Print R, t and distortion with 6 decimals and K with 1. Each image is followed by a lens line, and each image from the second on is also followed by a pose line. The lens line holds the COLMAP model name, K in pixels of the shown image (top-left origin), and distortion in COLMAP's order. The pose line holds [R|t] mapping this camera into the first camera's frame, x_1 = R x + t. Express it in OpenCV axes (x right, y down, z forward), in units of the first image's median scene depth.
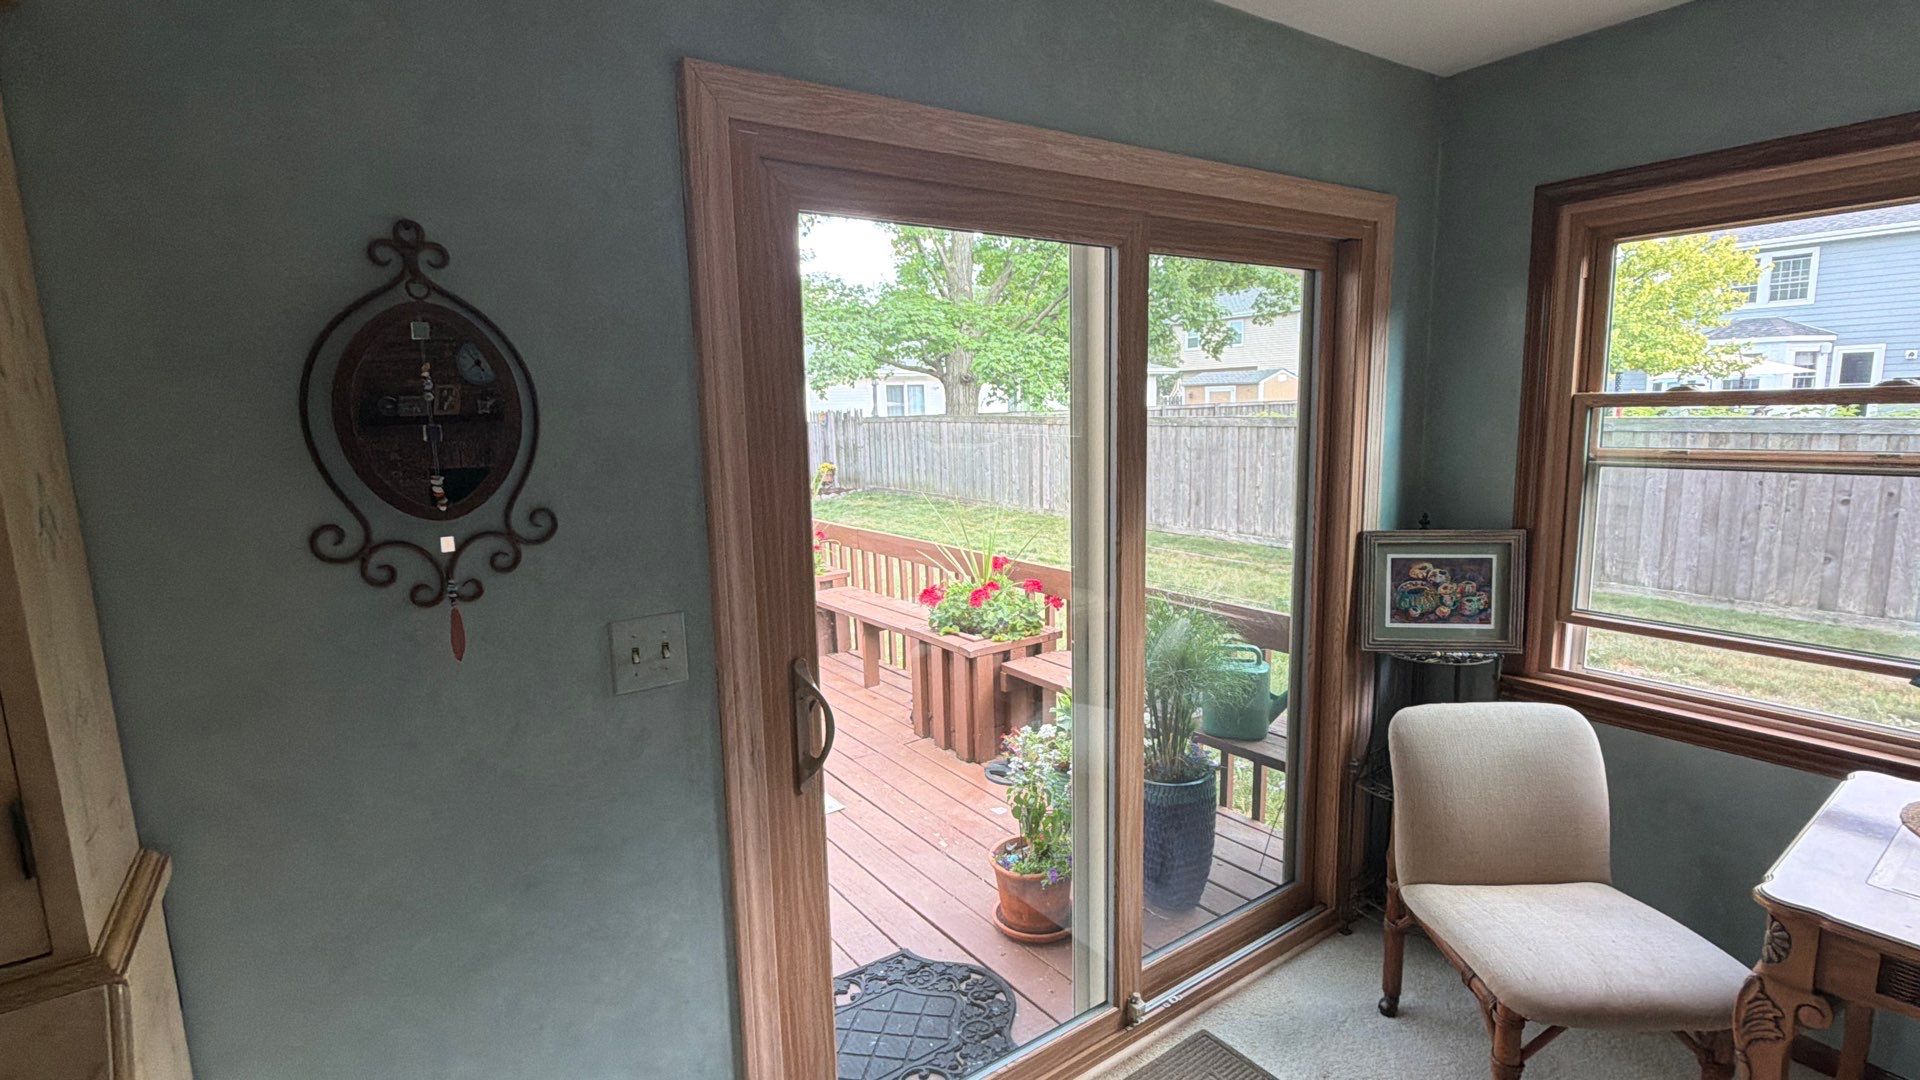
lens RADIAL K [[891.5, 0, 960.0], [0, 891.5, 540.0], [0, 0, 1]] dist [0.001382, -0.000063]
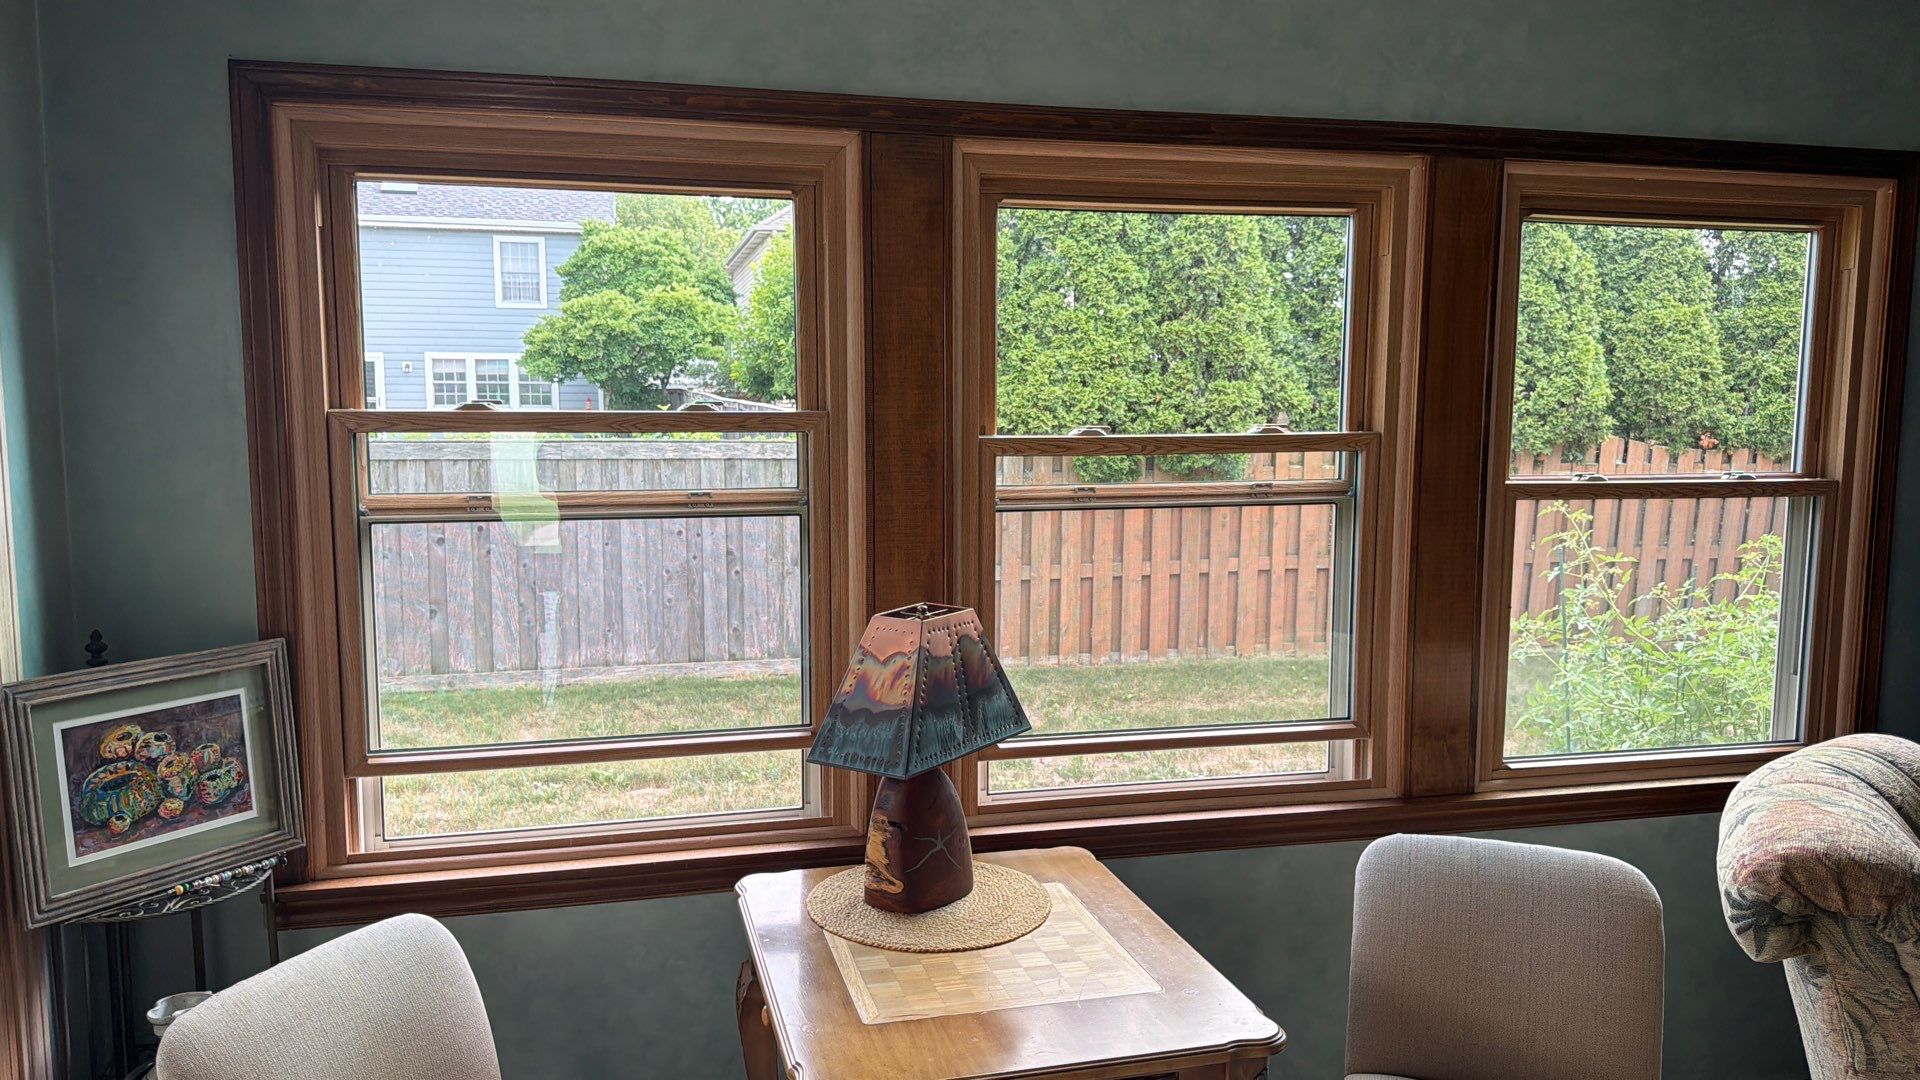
lens RADIAL K [[1367.4, 0, 960.0], [0, 1367.4, 540.0], [0, 0, 1]] dist [-0.005029, -0.005283]
pose [[0.358954, -0.071842, 0.930586, -0.040587], [0.128954, 0.991289, 0.026786, -0.041143], [-0.924404, 0.110388, 0.365092, 0.244876]]
